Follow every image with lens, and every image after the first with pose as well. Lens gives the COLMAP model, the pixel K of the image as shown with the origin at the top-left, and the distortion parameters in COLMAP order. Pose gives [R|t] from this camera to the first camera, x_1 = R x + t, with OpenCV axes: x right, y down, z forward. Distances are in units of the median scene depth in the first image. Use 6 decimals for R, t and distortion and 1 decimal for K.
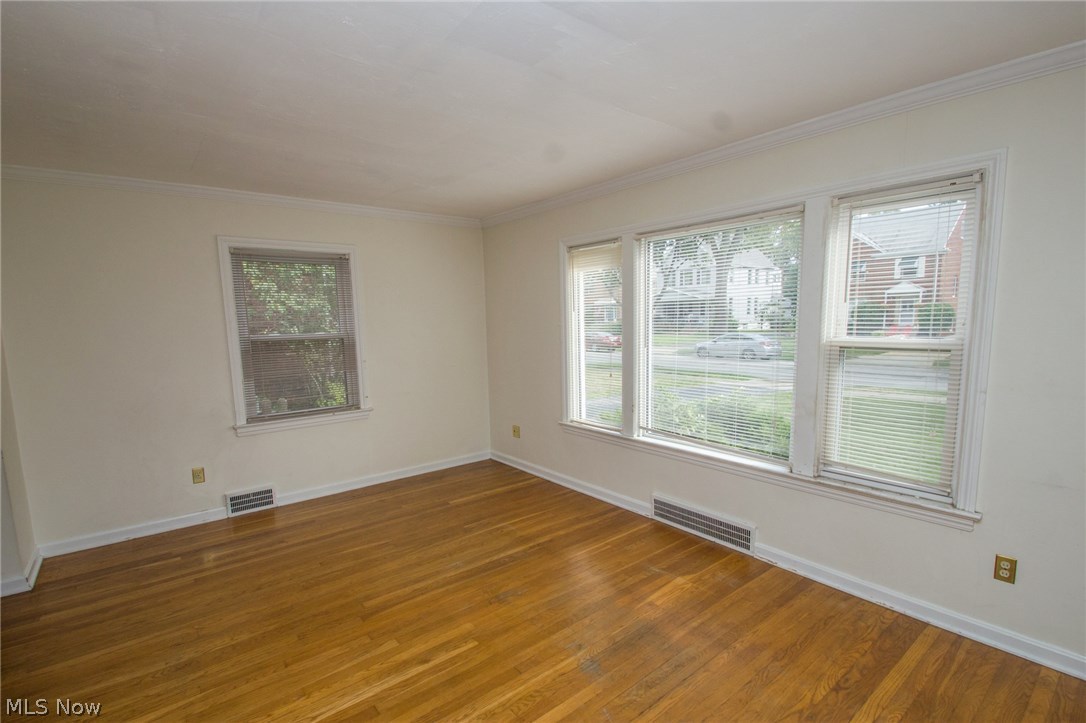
lens RADIAL K [[505.1, 0, 547.1], [0, 505.1, 361.4], [0, 0, 1]] dist [-0.013332, -0.000913]
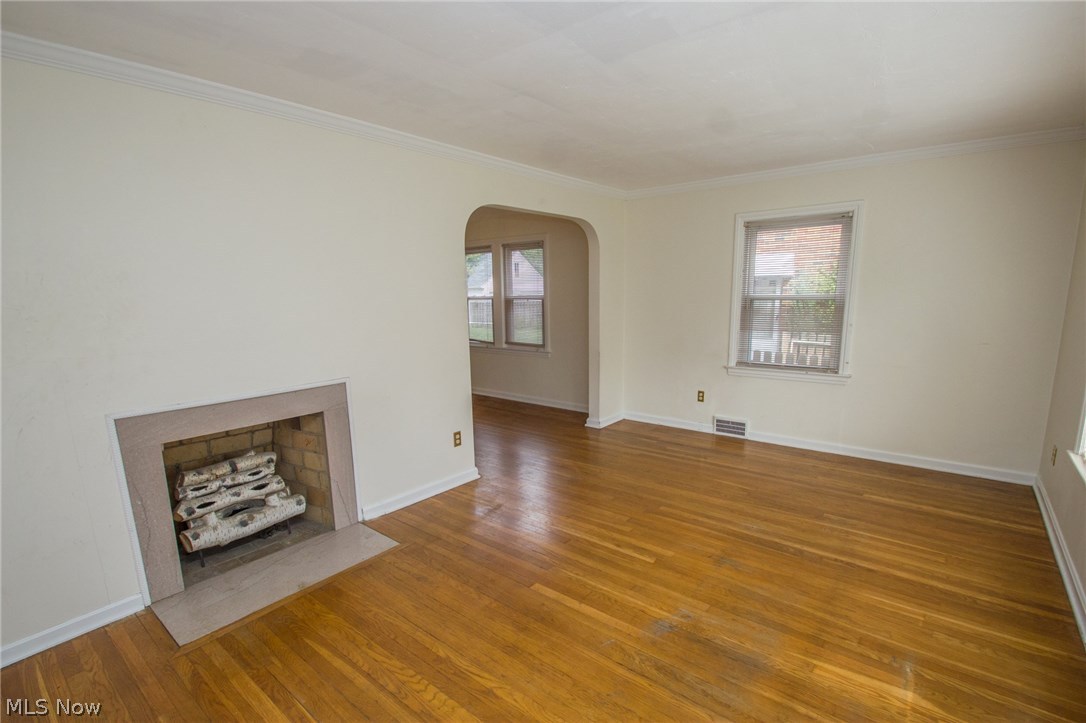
lens RADIAL K [[505.1, 0, 549.0], [0, 505.1, 367.0], [0, 0, 1]] dist [-0.013332, -0.000913]
pose [[0.209366, 0.168243, -0.963255, 0.559723], [-0.070985, 0.985103, 0.156630, -0.039240], [0.975257, 0.035584, 0.218190, 0.310099]]
